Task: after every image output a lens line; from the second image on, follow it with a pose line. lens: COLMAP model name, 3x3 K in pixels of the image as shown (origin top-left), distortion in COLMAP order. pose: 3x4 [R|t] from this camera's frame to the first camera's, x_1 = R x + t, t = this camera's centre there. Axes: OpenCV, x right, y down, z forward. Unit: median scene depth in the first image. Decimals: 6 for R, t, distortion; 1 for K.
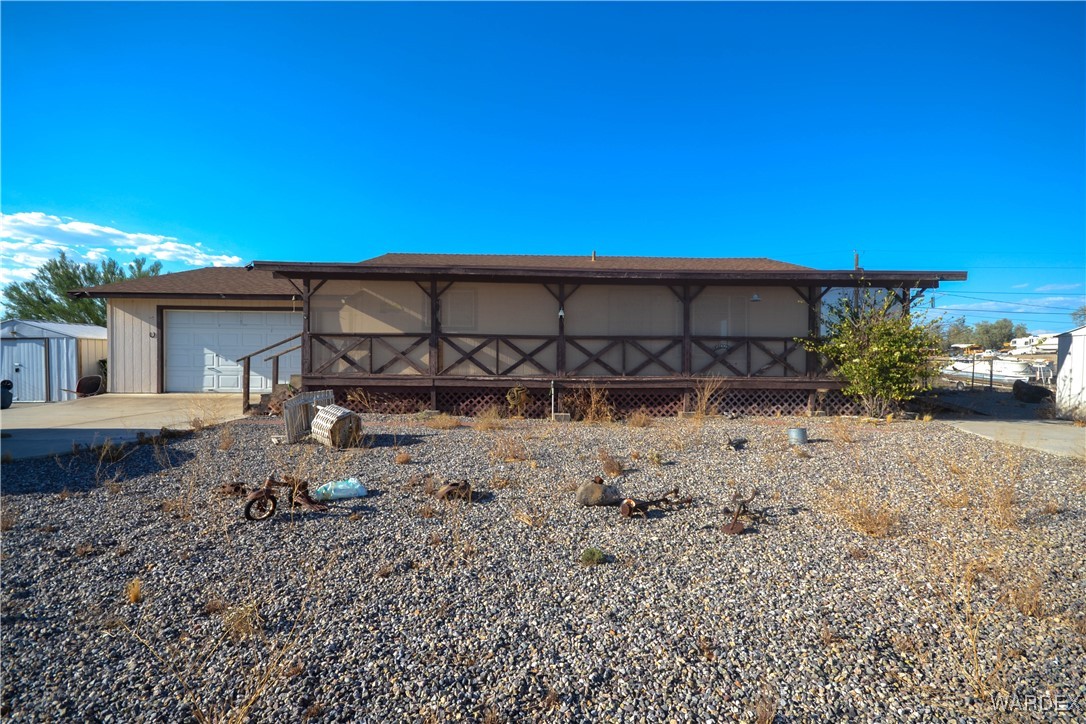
lens RADIAL K [[530.5, 0, 540.8], [0, 530.5, 362.0], [0, 0, 1]] dist [0.011323, -0.003007]
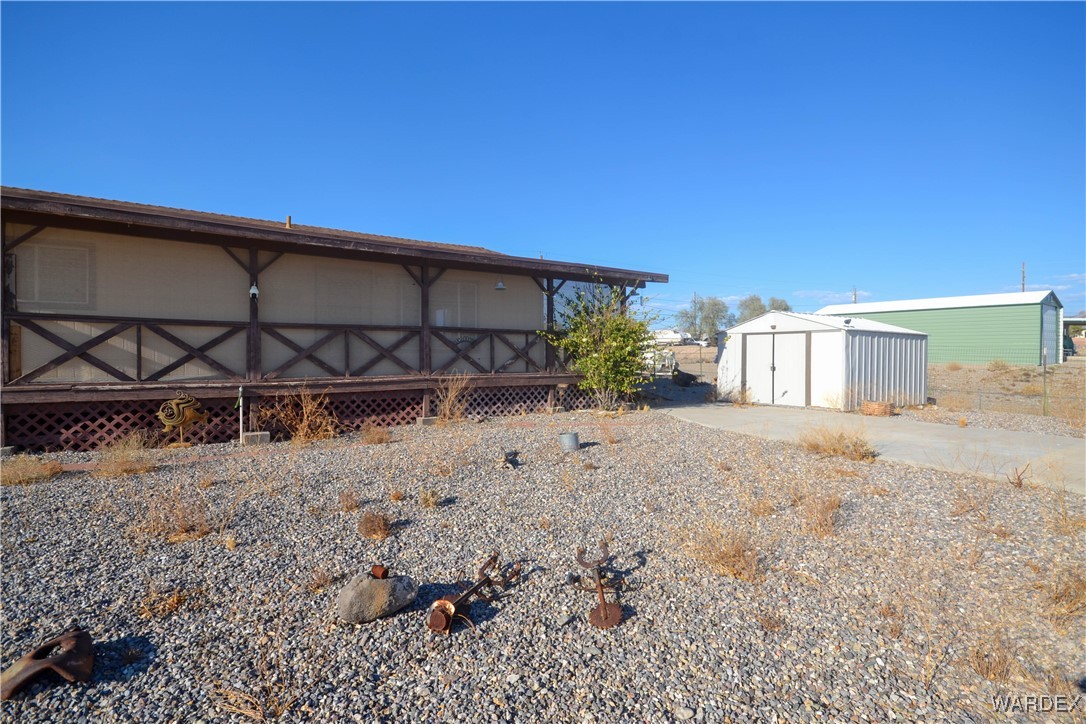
lens RADIAL K [[530.5, 0, 548.8], [0, 530.5, 353.0], [0, 0, 1]] dist [0.011323, -0.003007]
pose [[0.831714, -0.006093, 0.555171, -0.029668], [0.004988, 0.999981, 0.003504, -0.009624], [-0.555182, -0.000145, 0.831729, 0.200728]]
